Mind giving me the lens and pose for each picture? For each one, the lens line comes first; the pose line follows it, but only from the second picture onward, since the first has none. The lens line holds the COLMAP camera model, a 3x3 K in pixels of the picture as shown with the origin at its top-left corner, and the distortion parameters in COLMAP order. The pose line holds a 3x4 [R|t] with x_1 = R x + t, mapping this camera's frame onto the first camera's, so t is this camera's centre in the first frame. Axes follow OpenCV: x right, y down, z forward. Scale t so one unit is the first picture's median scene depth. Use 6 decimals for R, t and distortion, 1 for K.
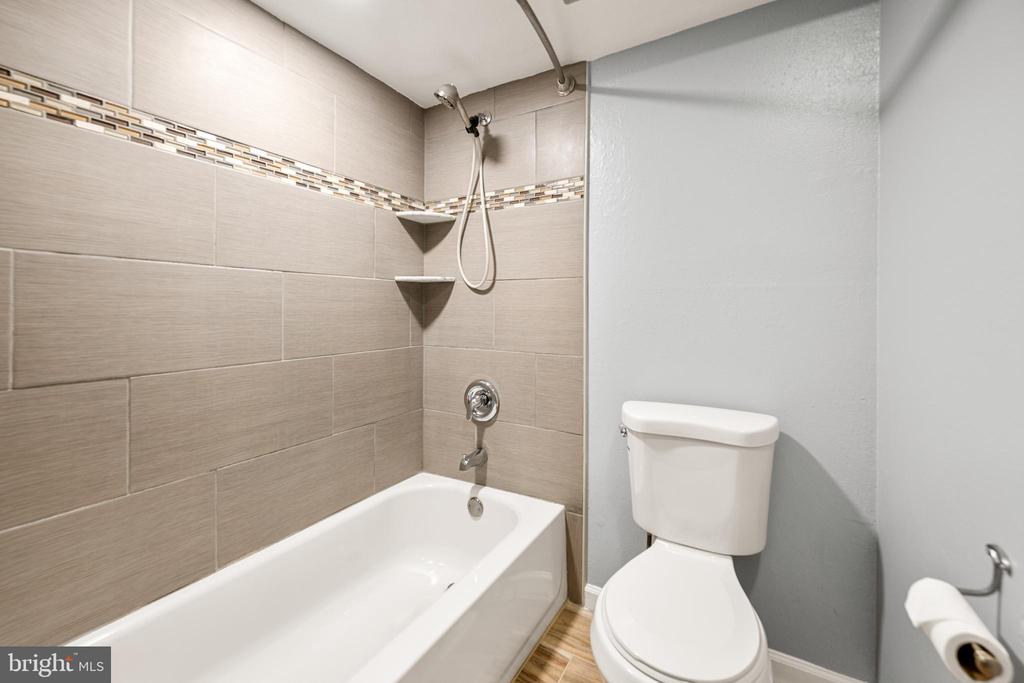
lens RADIAL K [[414.8, 0, 513.0], [0, 414.8, 317.1], [0, 0, 1]] dist [-0.001239, 0.000128]
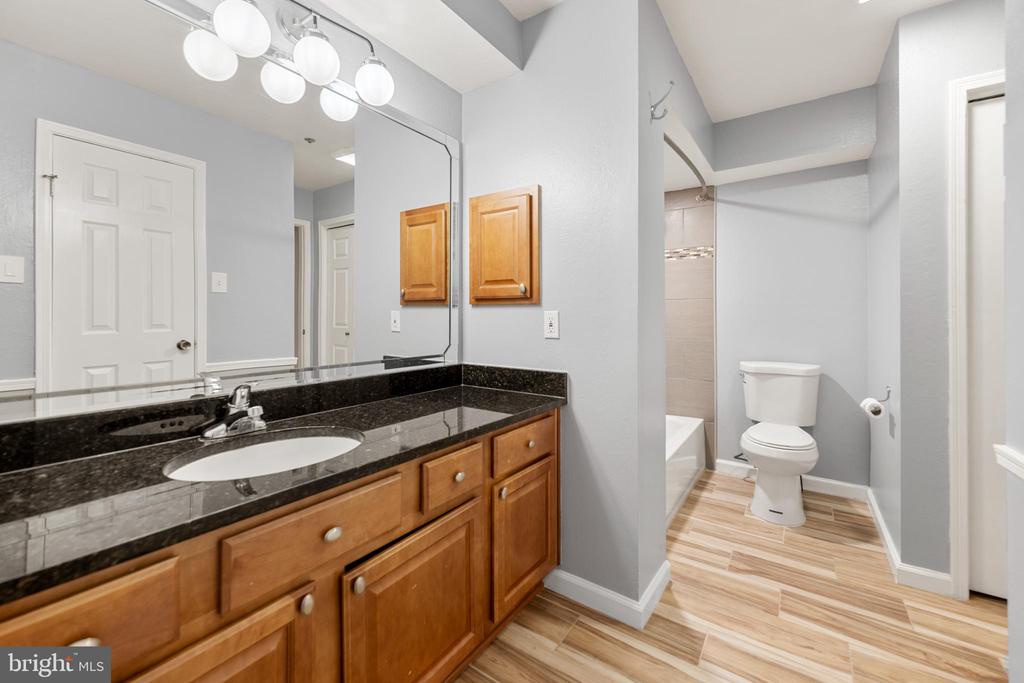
lens RADIAL K [[414.8, 0, 513.0], [0, 414.8, 317.1], [0, 0, 1]] dist [-0.001239, 0.000128]
pose [[0.996938, 0.000109, -0.078198, -0.614985], [-0.001444, 0.999854, -0.017011, 0.023988], [0.078185, 0.017072, 0.996793, -0.995931]]
